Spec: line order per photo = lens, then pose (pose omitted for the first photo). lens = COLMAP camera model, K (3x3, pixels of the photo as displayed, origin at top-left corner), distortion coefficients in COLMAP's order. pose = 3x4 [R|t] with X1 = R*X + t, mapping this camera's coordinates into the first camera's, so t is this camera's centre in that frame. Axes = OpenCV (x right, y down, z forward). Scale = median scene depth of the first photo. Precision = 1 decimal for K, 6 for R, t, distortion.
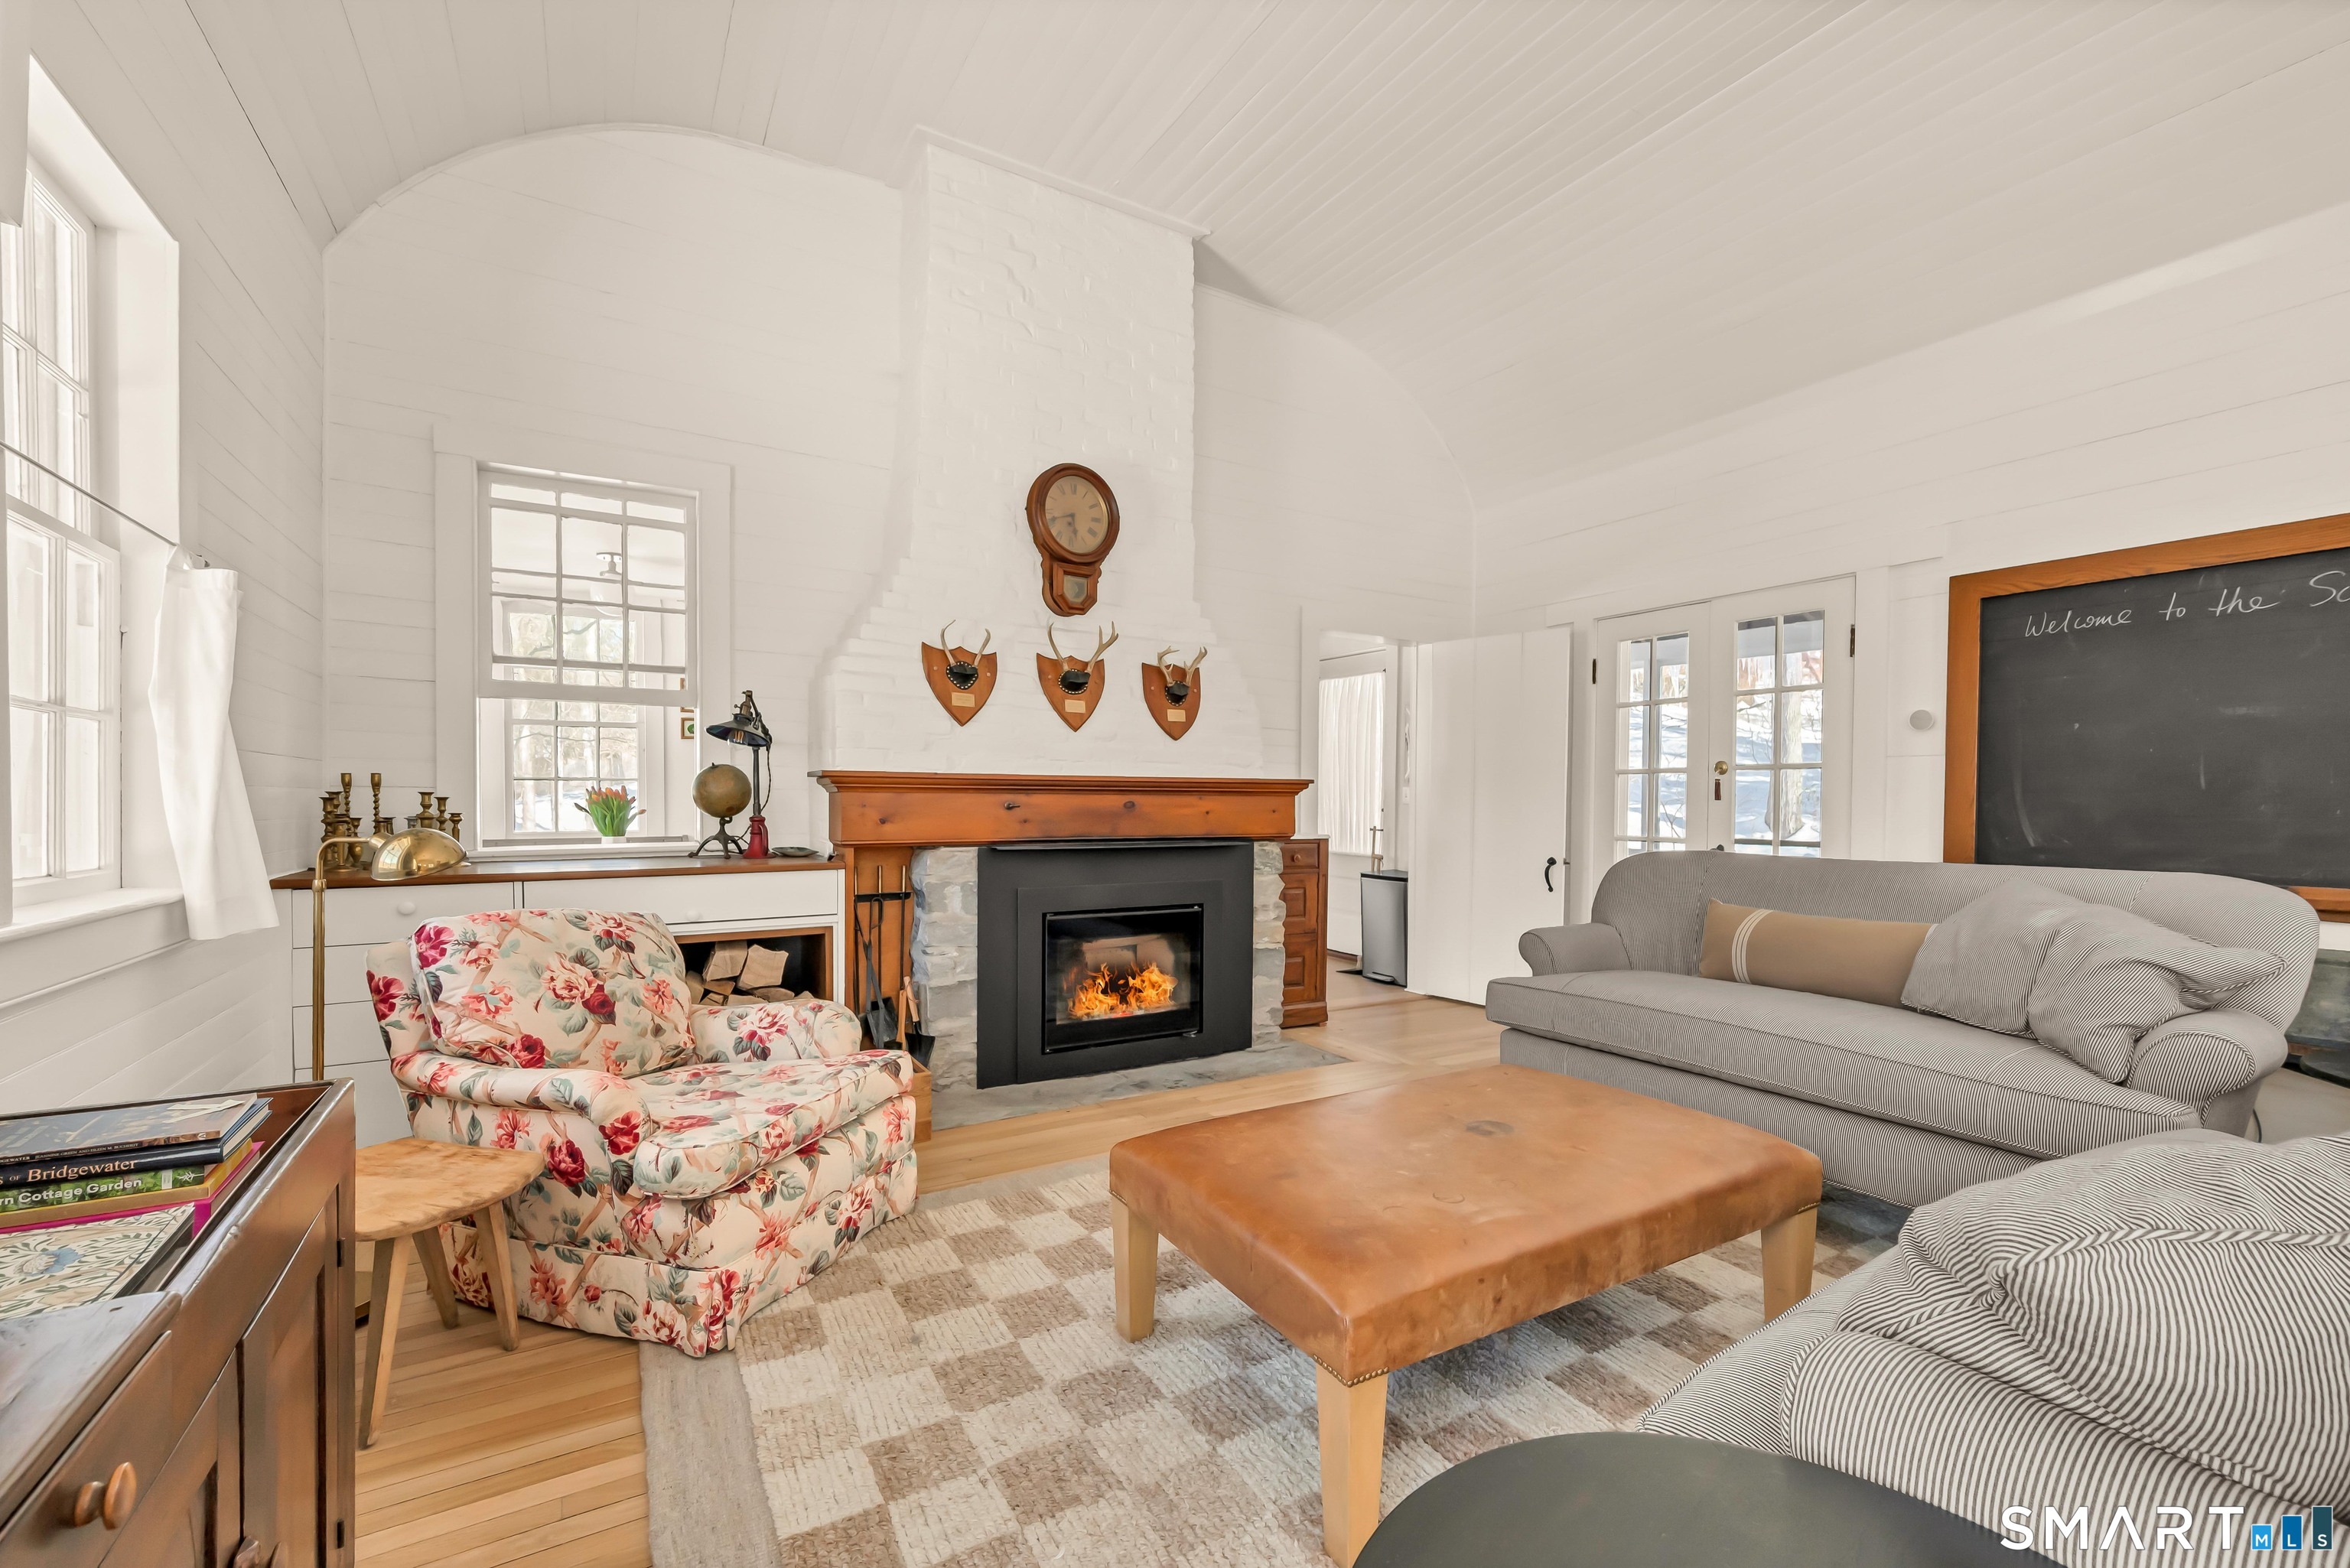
lens RADIAL K [[984.1, 0, 1184.2], [0, 984.1, 816.2], [0, 0, 1]] dist [-0.001201, -0.000084]
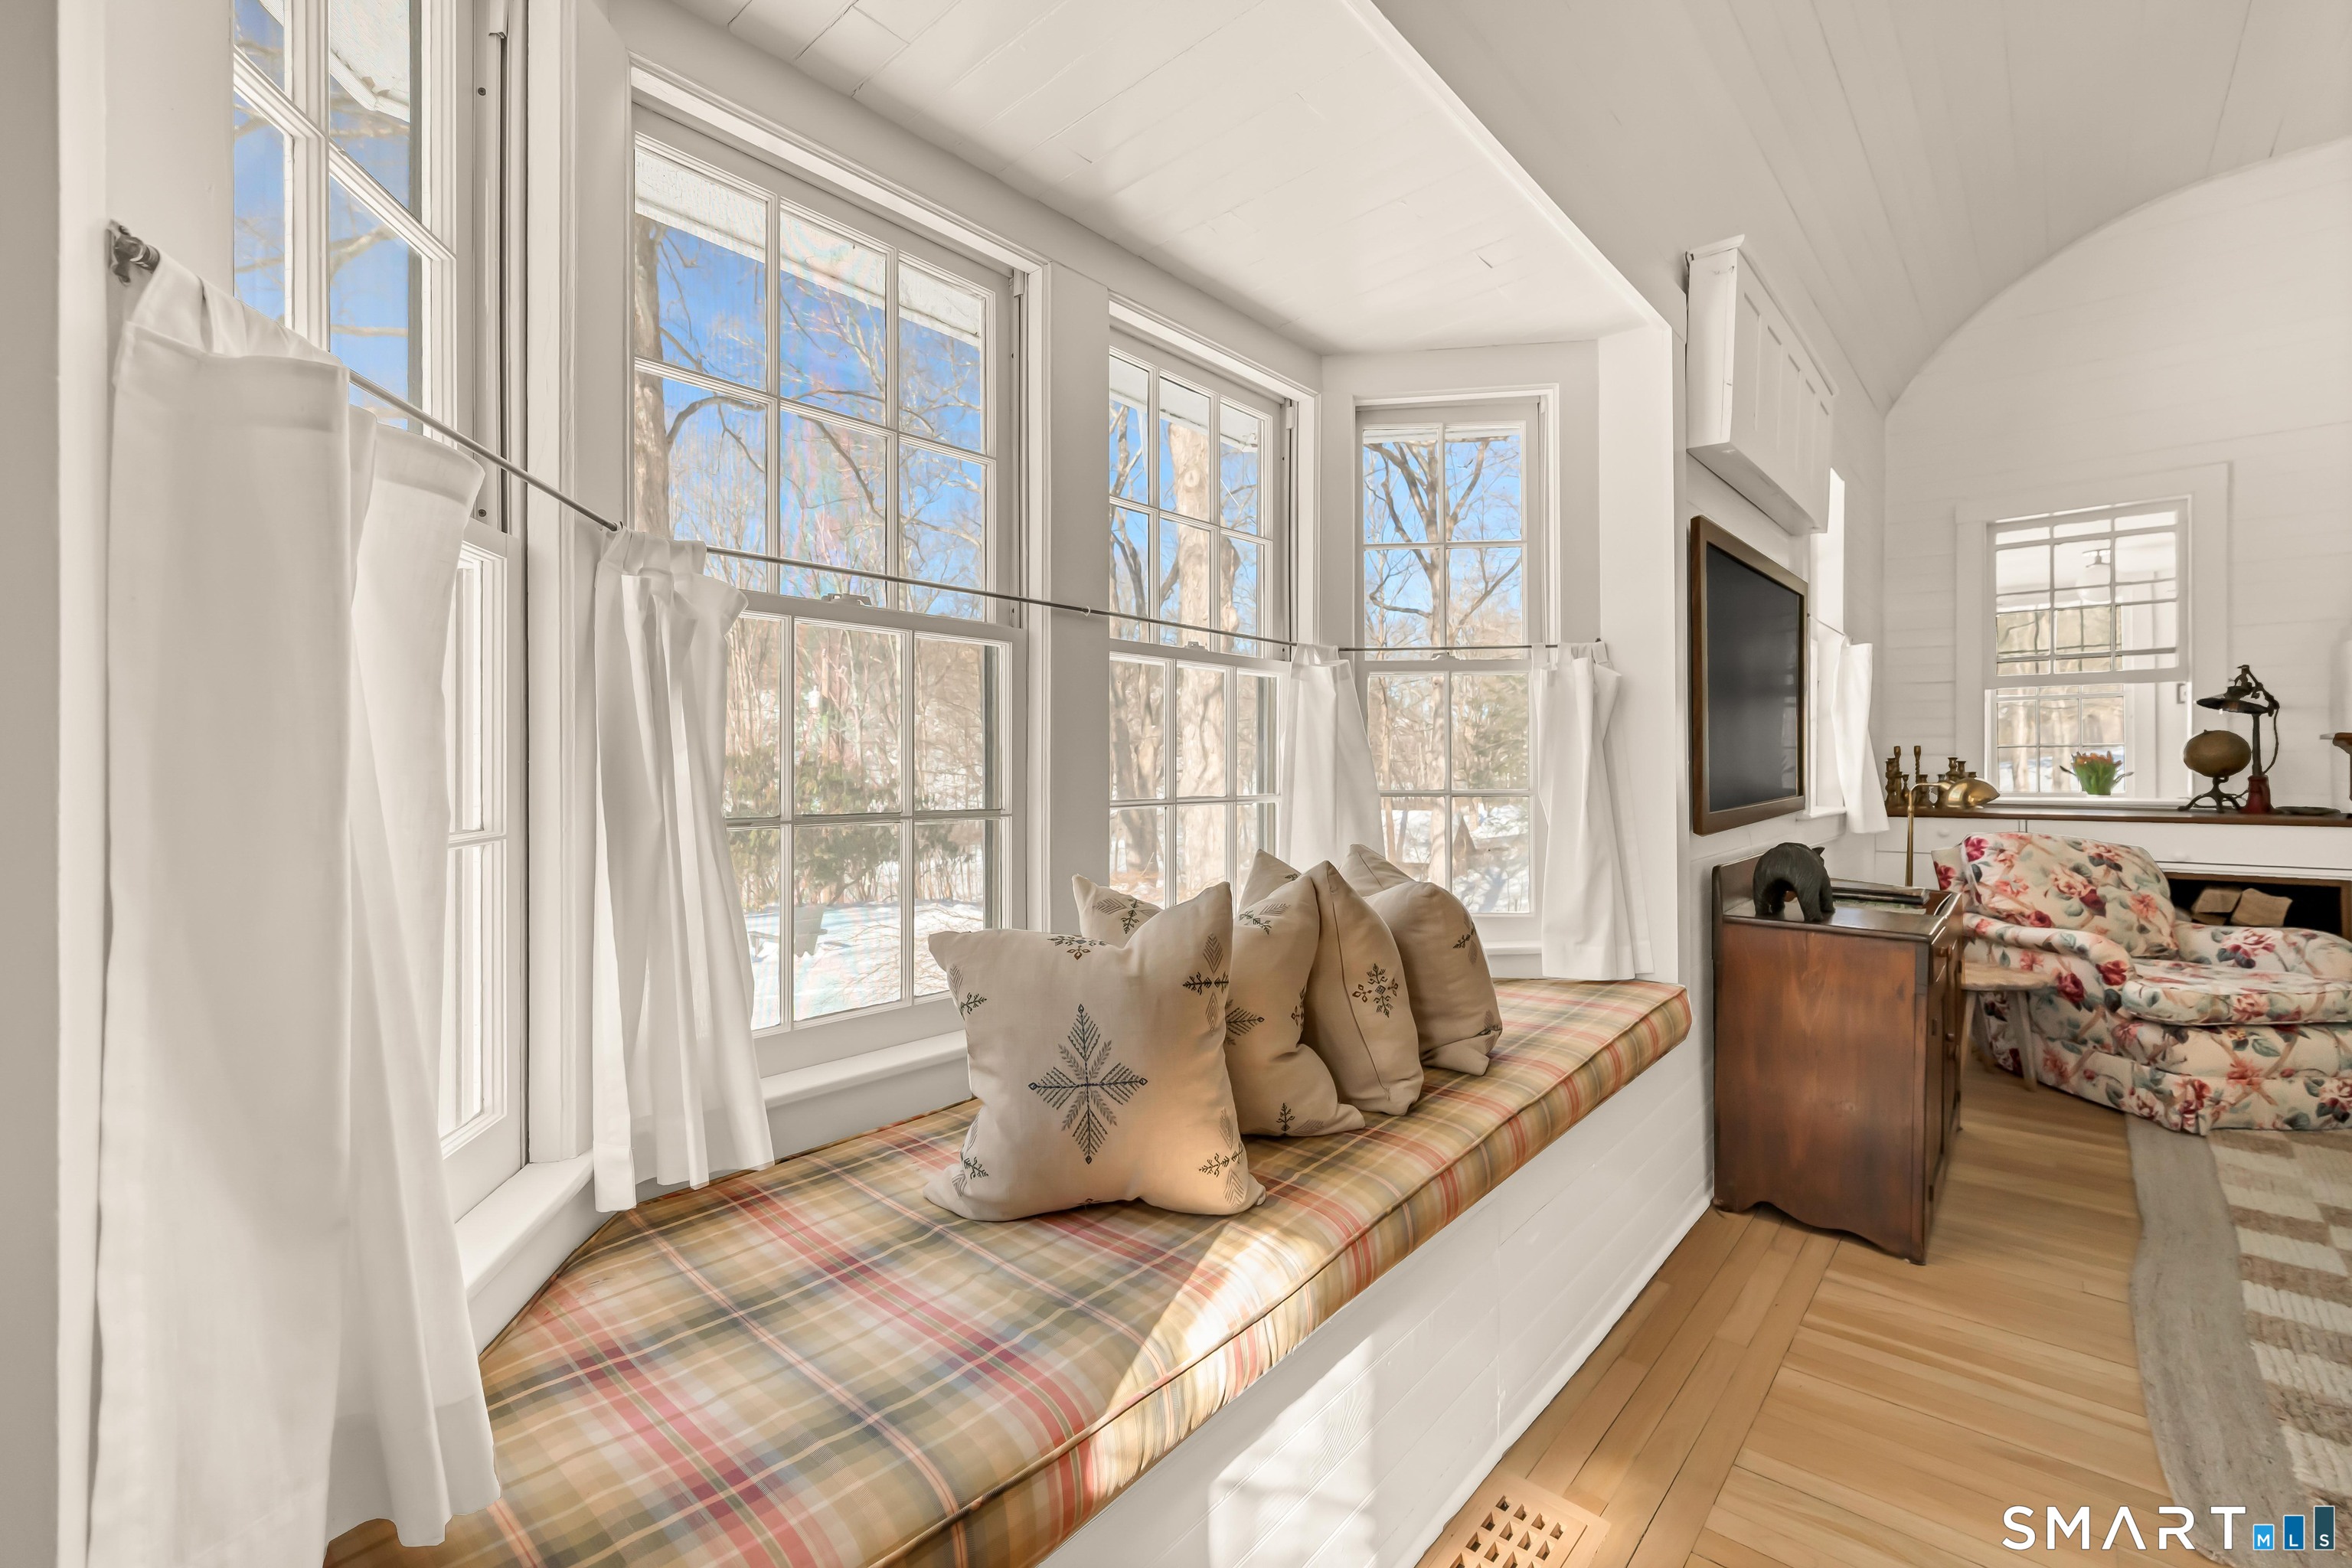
lens RADIAL K [[980.1, 0, 1170.5], [0, 980.1, 765.2], [0, 0, 1]] dist [0.000108, 0.000514]
pose [[0.288529, -0.004783, -0.957459, 0.282688], [-0.012656, 0.999881, -0.008809, 0.013493], [0.957387, 0.014659, 0.288435, -0.512101]]
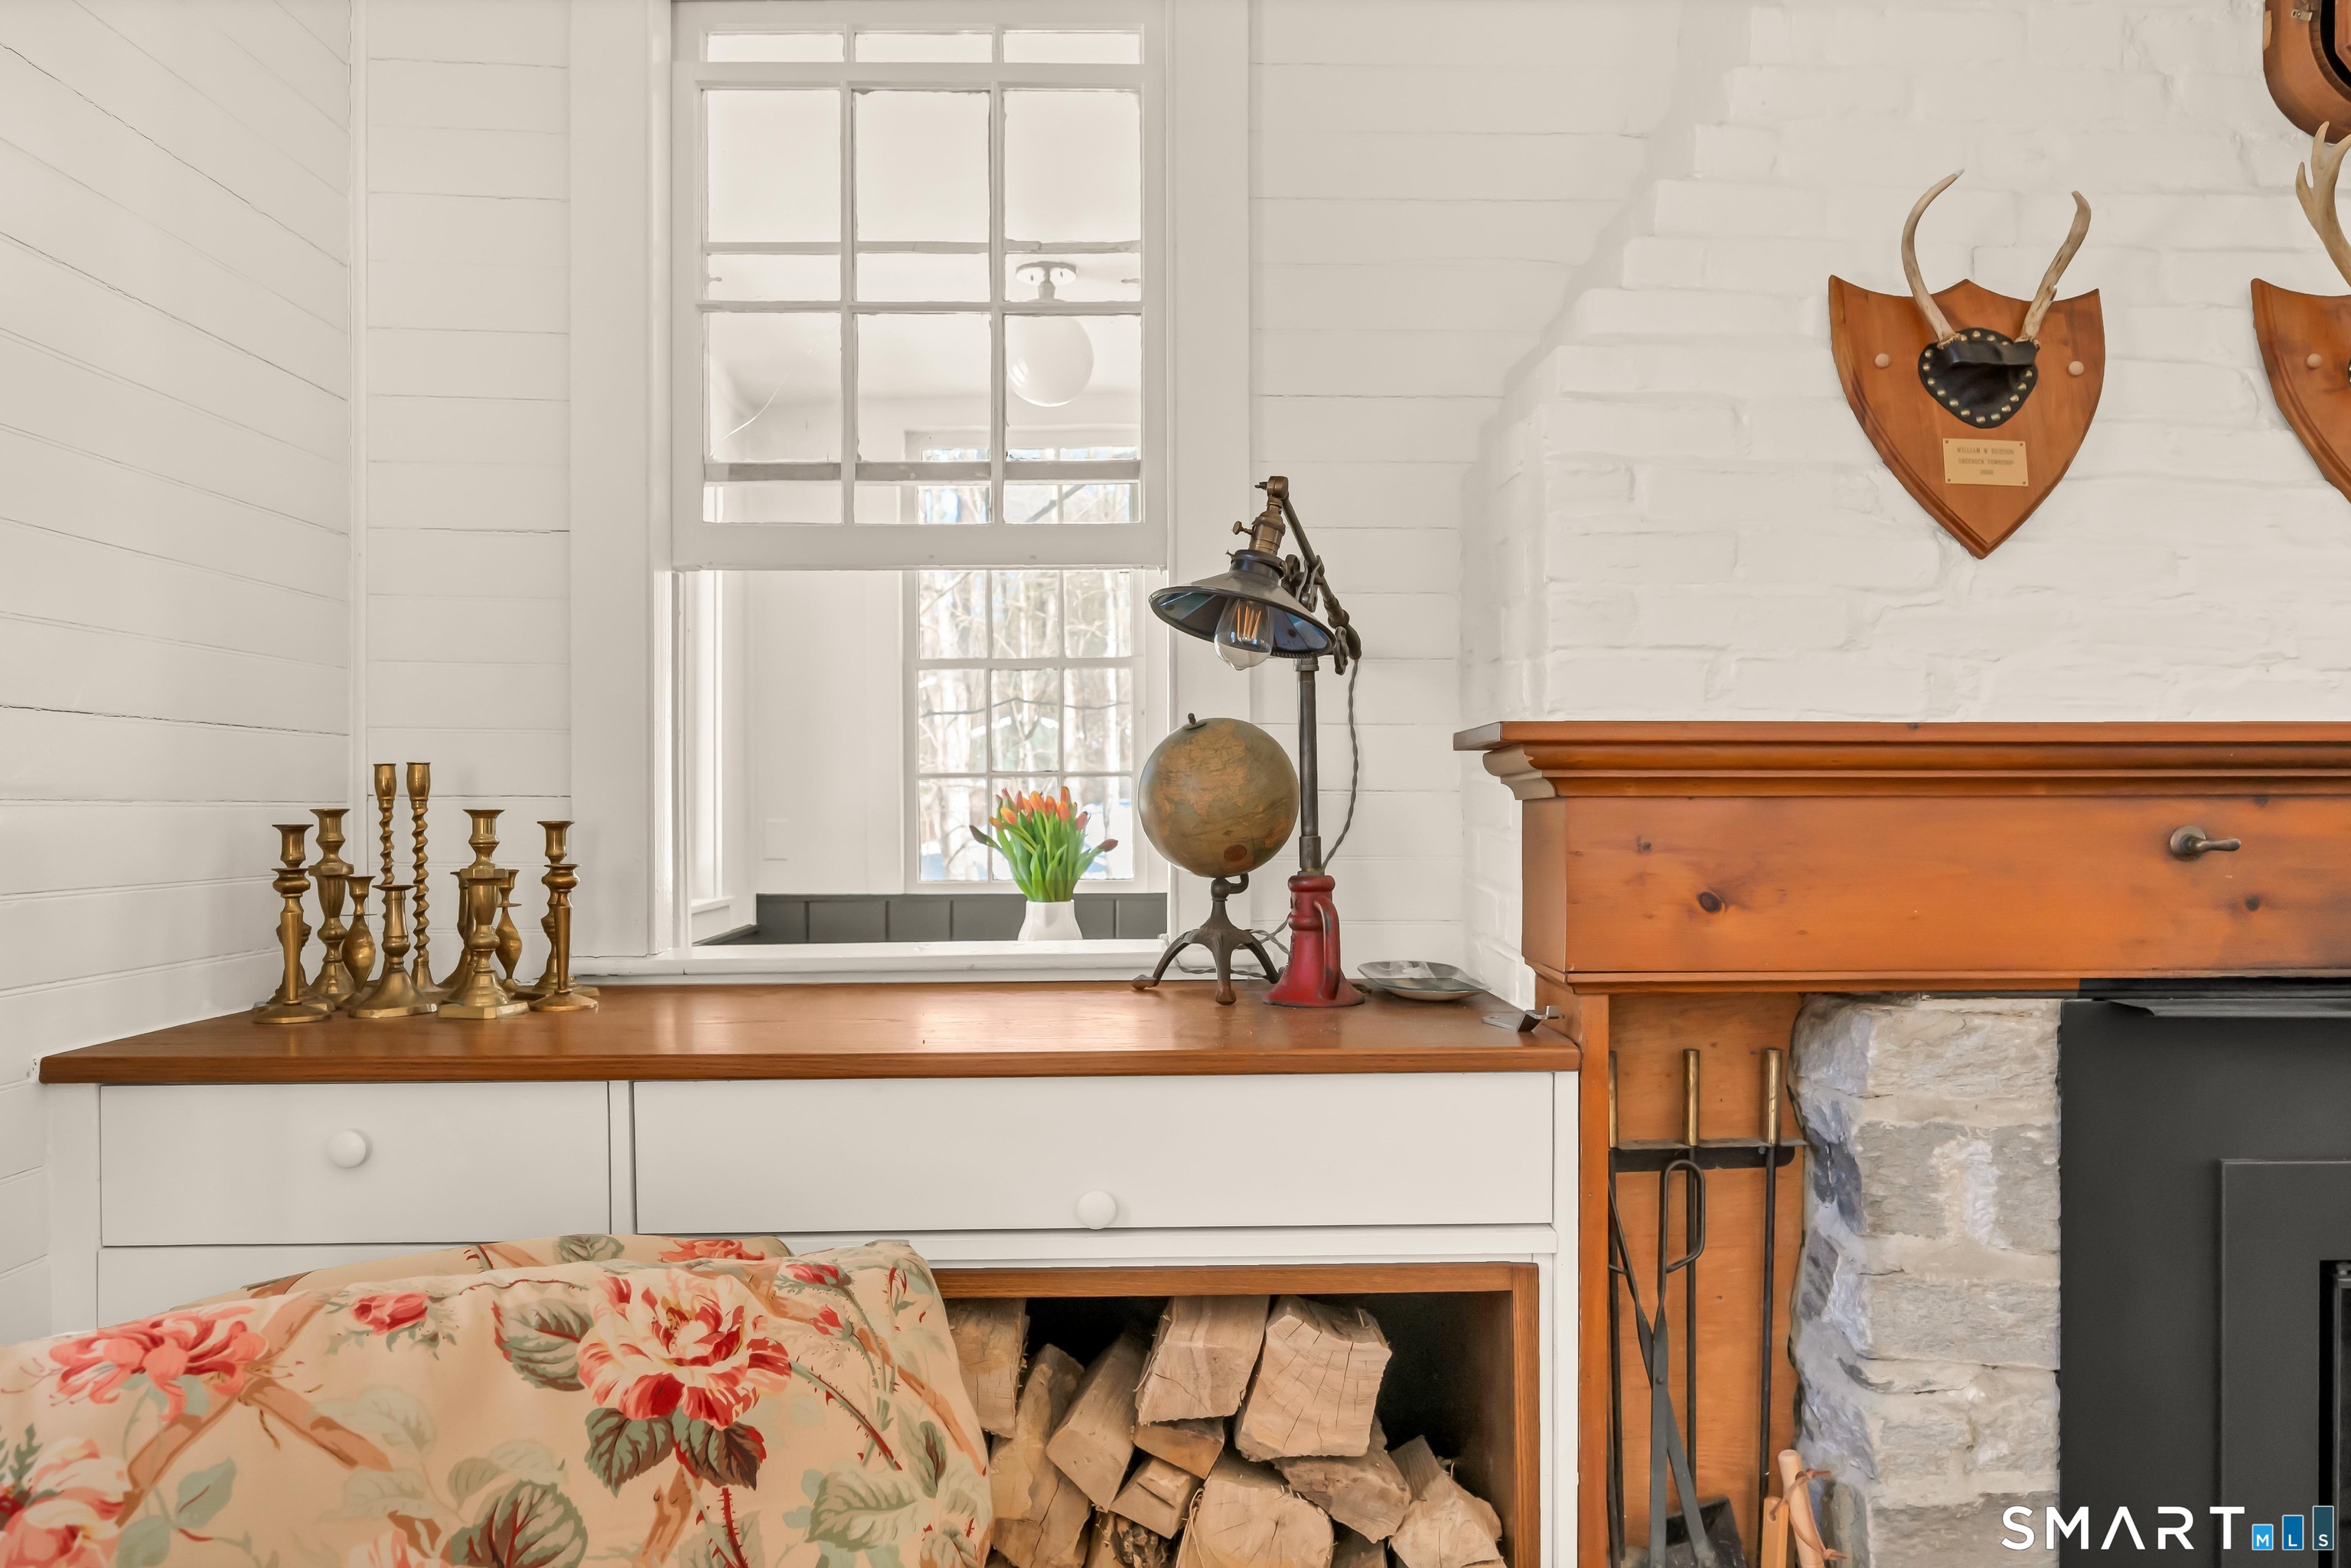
lens RADIAL K [[1661.9, 0, 1183.0], [0, 1661.9, 820.8], [0, 0, 1]] dist [0.003408, 0.001078]
pose [[0.858952, -0.002070, -0.512052, -0.197727], [-0.002076, 0.999970, -0.007524, -0.014152], [0.512052, 0.007526, 0.858922, 0.530526]]
